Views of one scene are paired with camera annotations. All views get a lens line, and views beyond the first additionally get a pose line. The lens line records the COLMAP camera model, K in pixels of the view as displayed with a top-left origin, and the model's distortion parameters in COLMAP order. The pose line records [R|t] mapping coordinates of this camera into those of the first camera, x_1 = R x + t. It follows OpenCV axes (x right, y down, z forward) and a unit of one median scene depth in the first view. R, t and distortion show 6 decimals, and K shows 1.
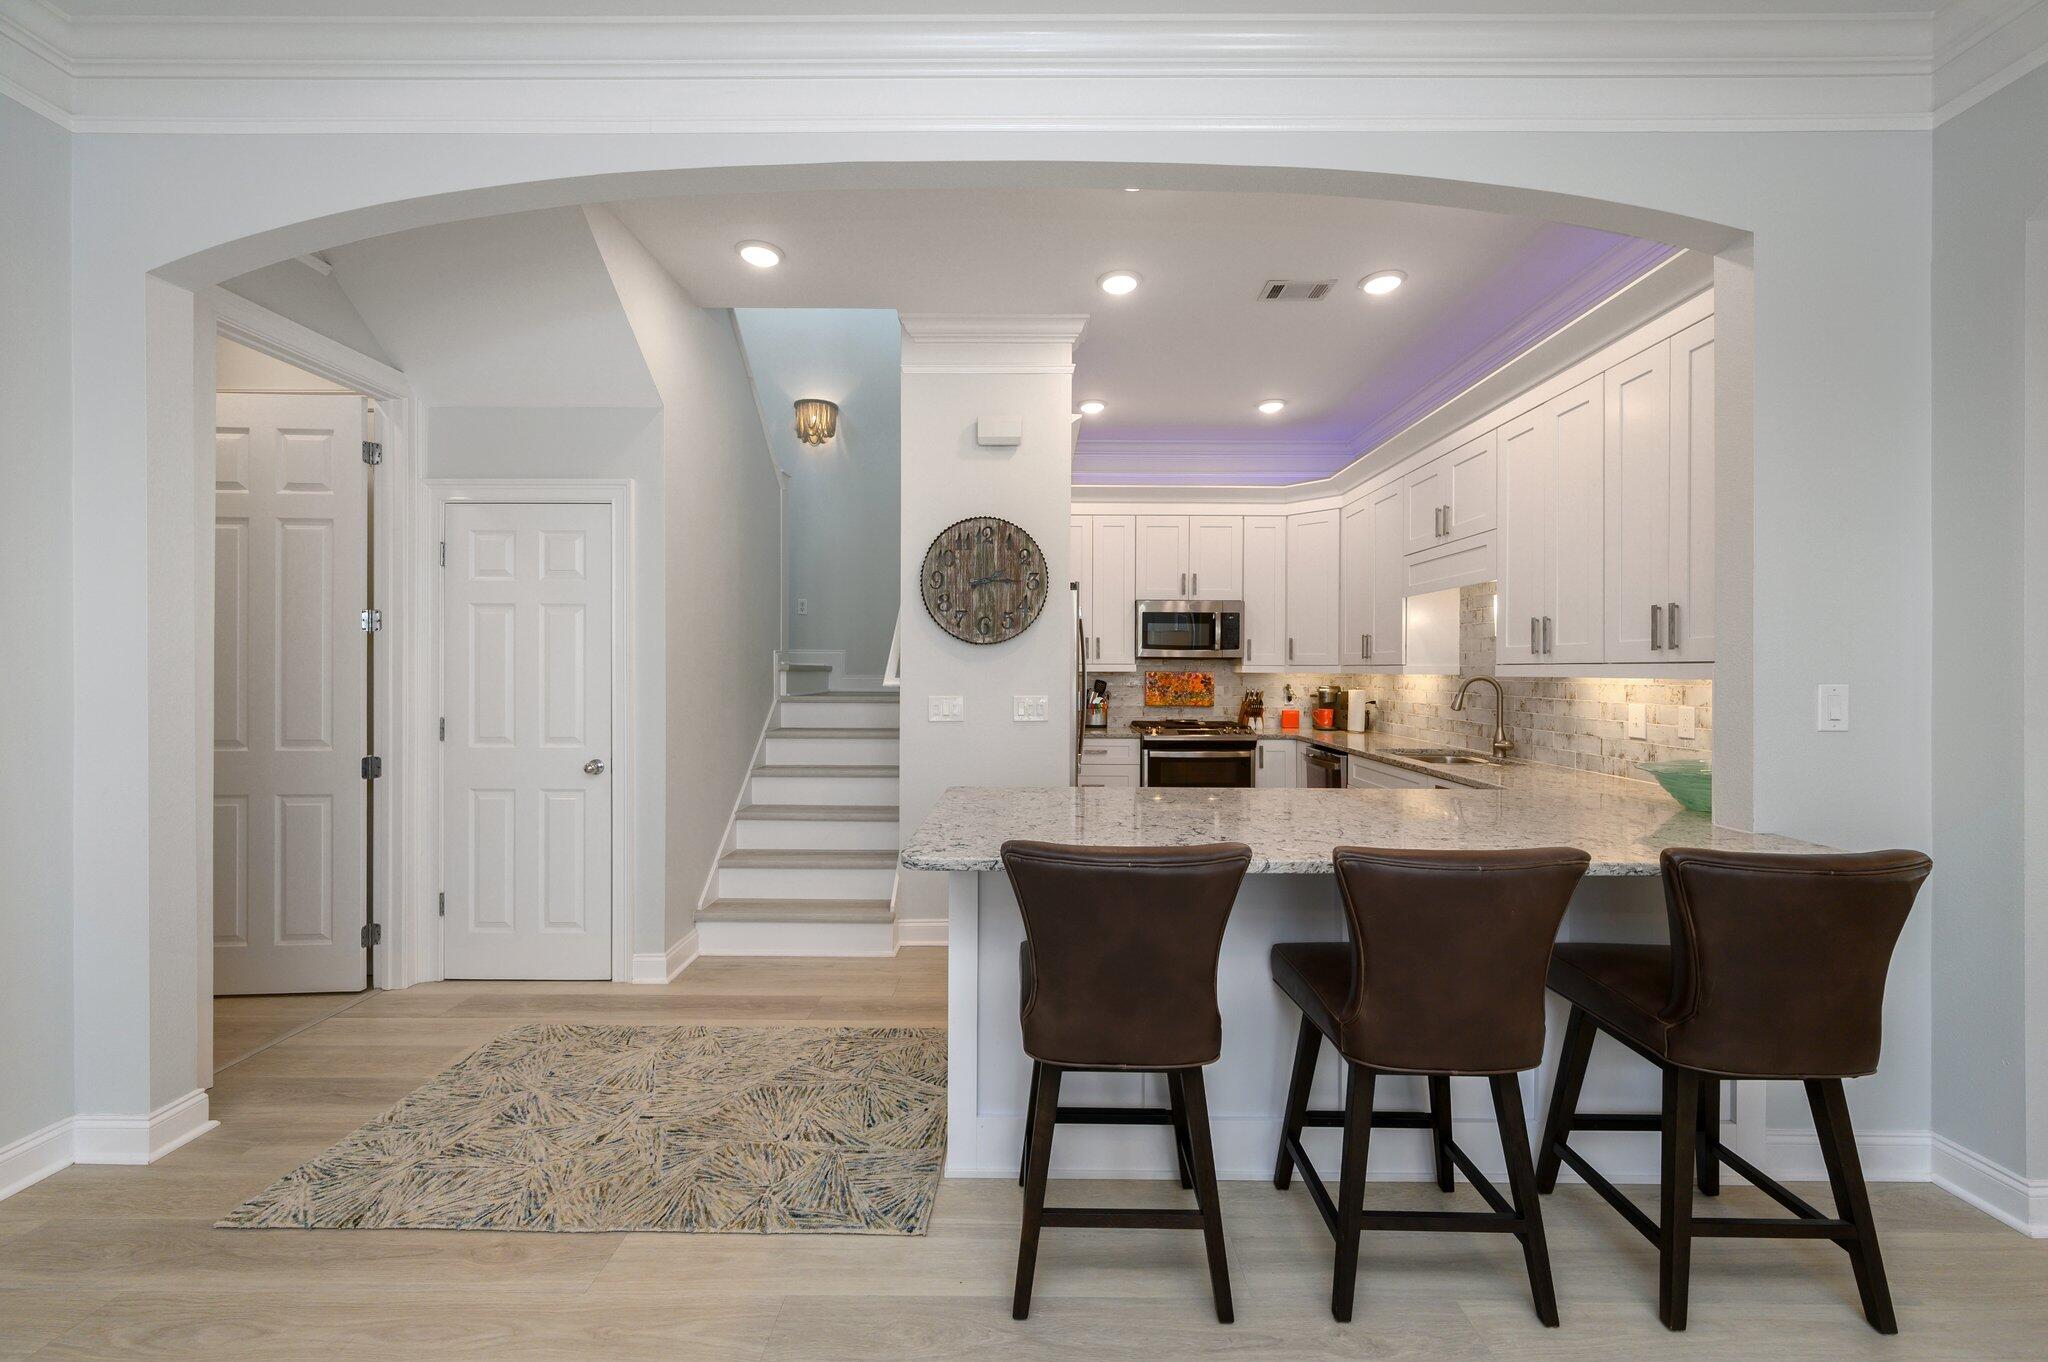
lens RADIAL K [[820.2, 0, 1018.3], [0, 820.2, 672.7], [0, 0, 1]] dist [-0.003665, 0.000203]
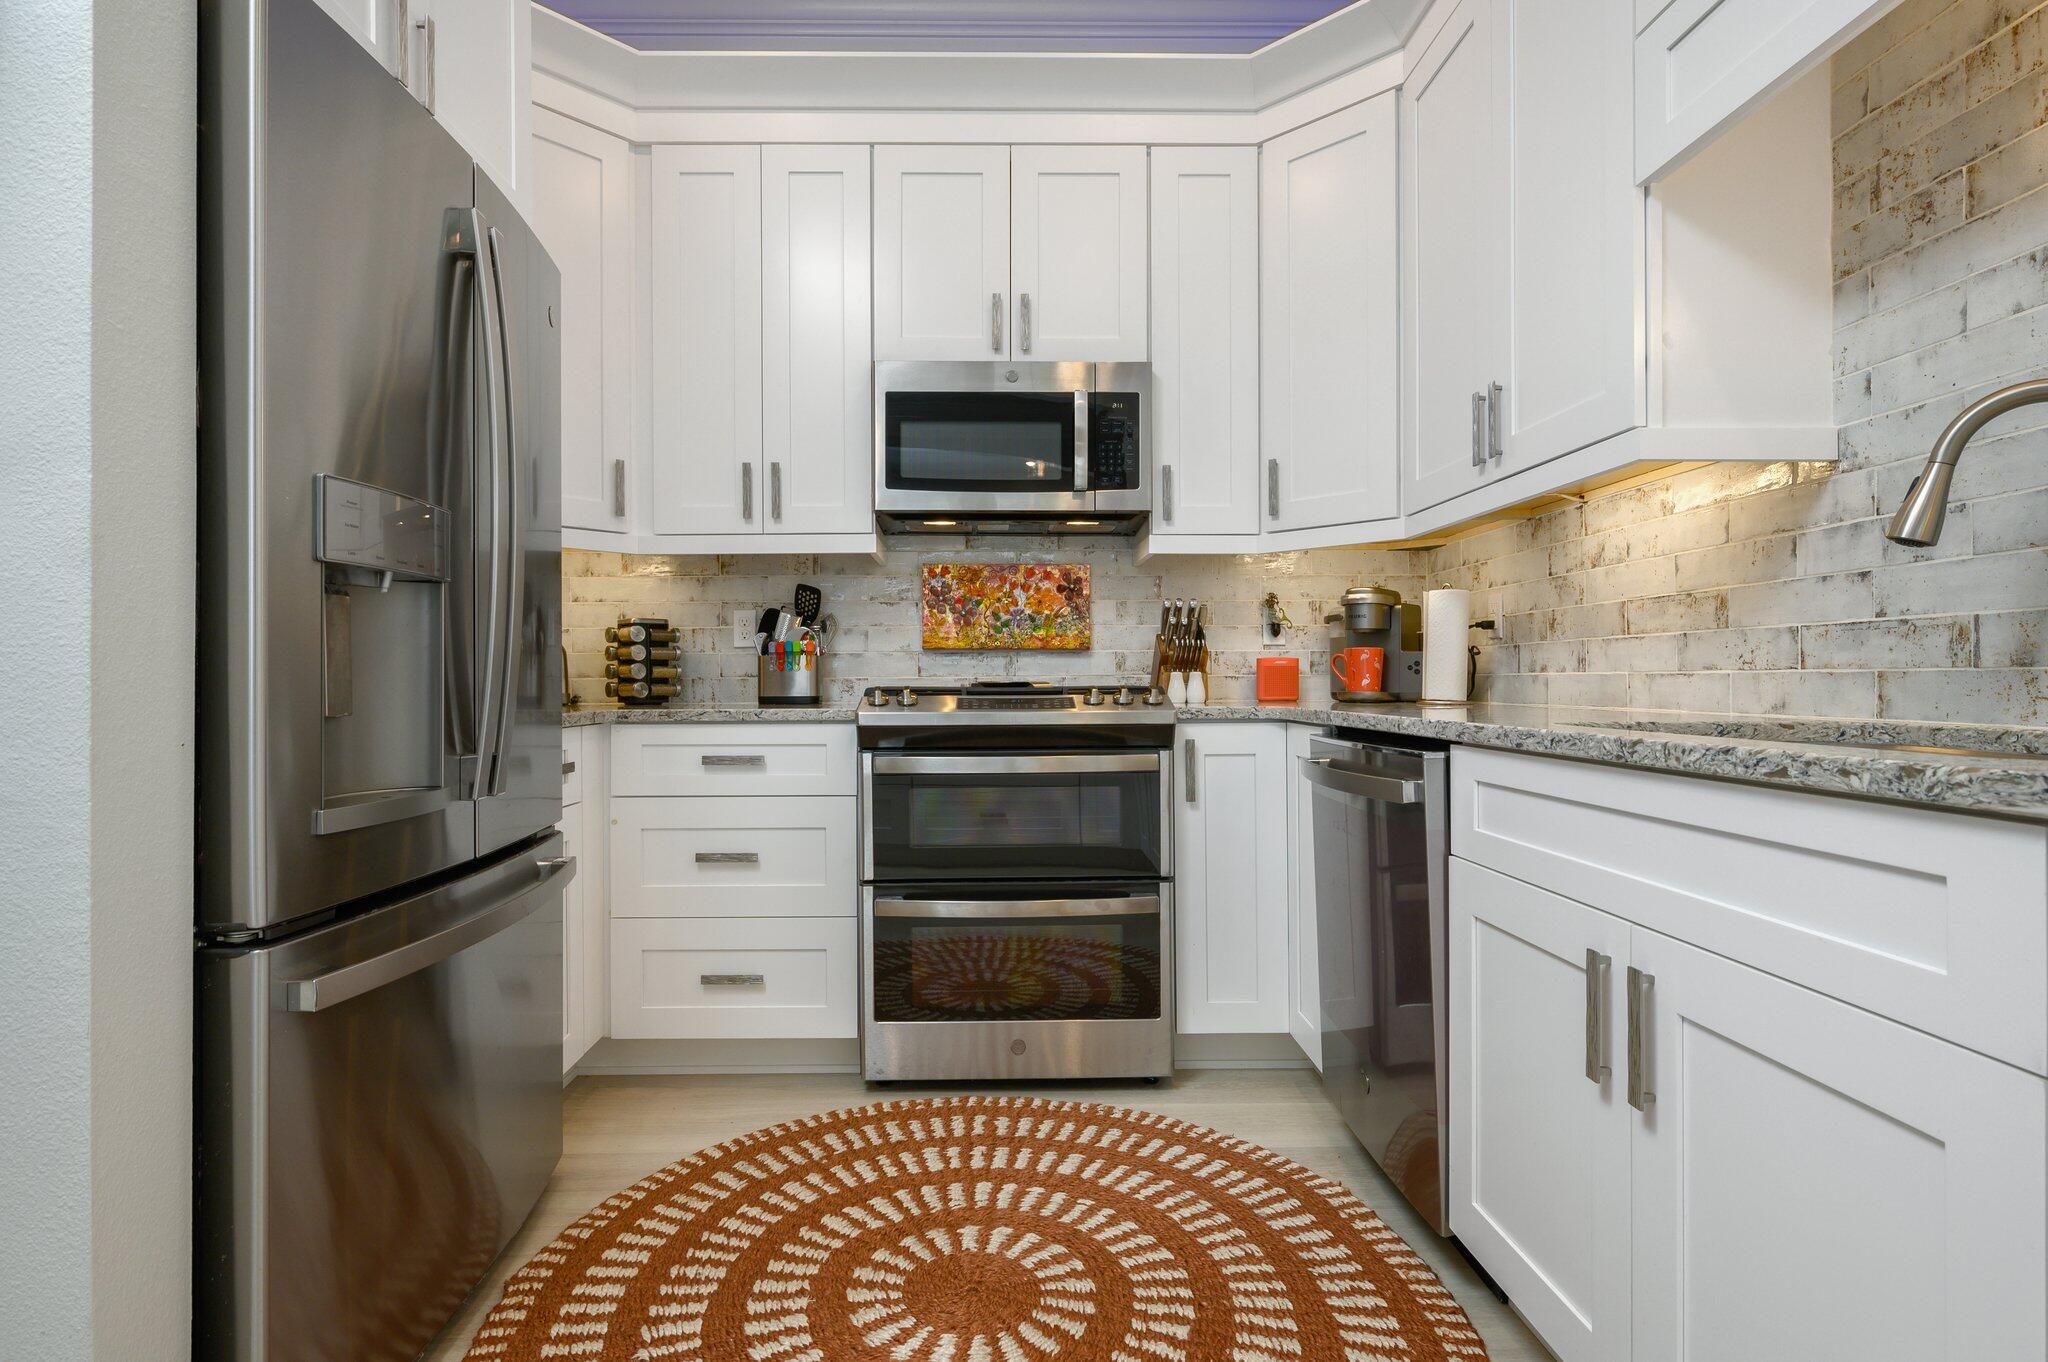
lens RADIAL K [[1049.8, 0, 1009.5], [0, 1049.8, 674.4], [0, 0, 1]] dist [0.000448, -0.000432]
pose [[0.999217, -0.004890, 0.039250, 0.187259], [0.005179, 0.999960, -0.007268, 0.060122], [-0.039213, 0.007466, 0.999203, 0.509189]]
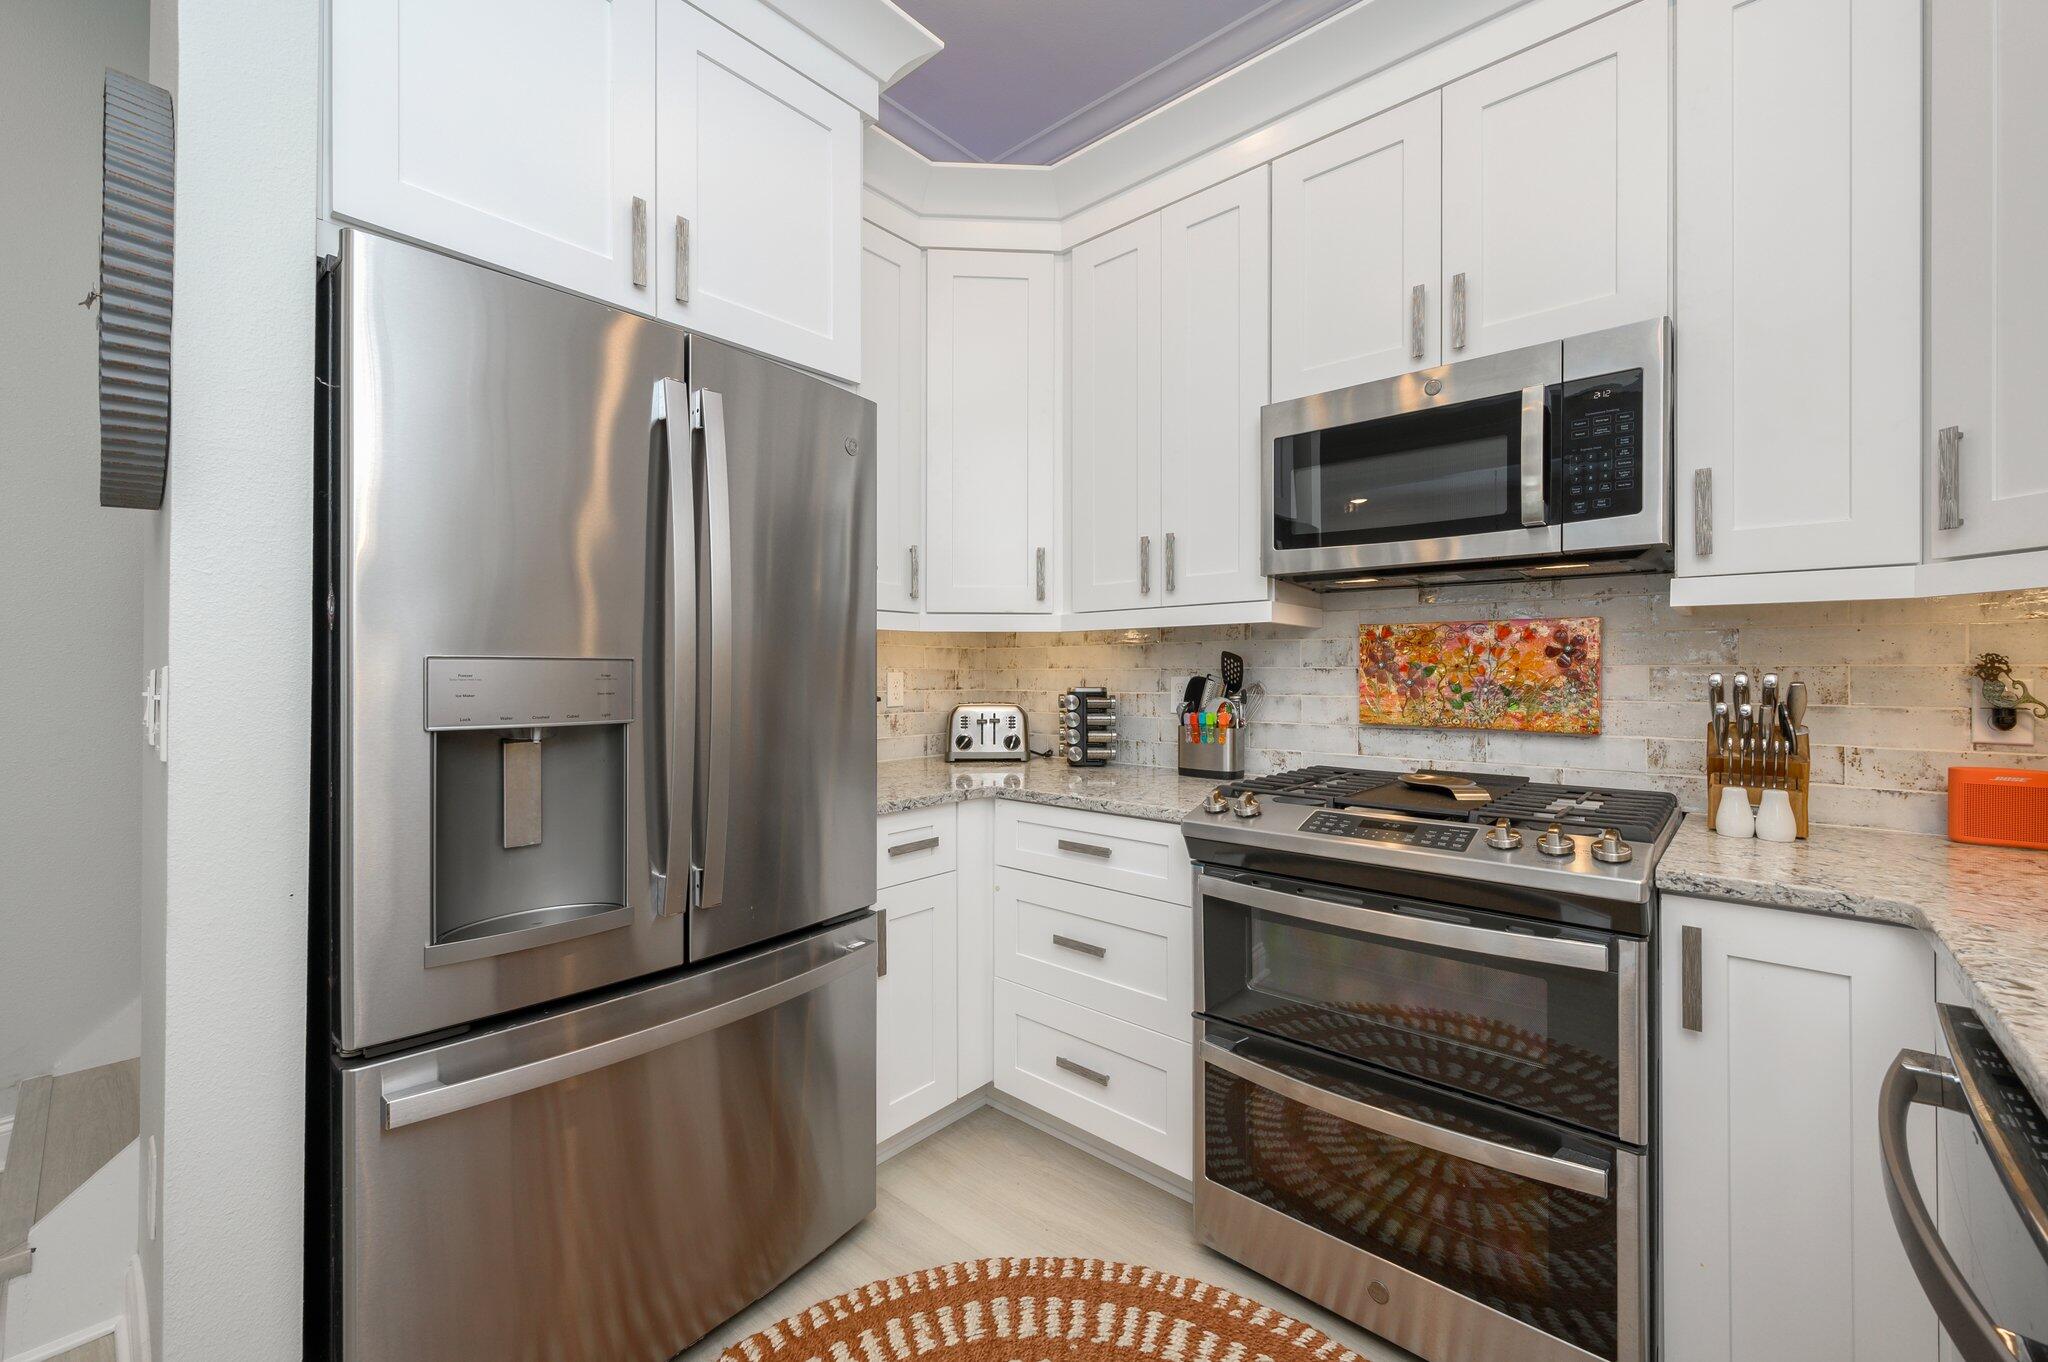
lens RADIAL K [[820.2, 0, 993.6], [0, 820.2, 673.9], [0, 0, 1]] dist [-0.003665, 0.000203]
pose [[0.751736, 0.000014, -0.659464, 0.282309], [-0.002488, 0.999993, -0.002815, 0.021731], [0.659459, 0.003757, 0.751731, 0.671858]]
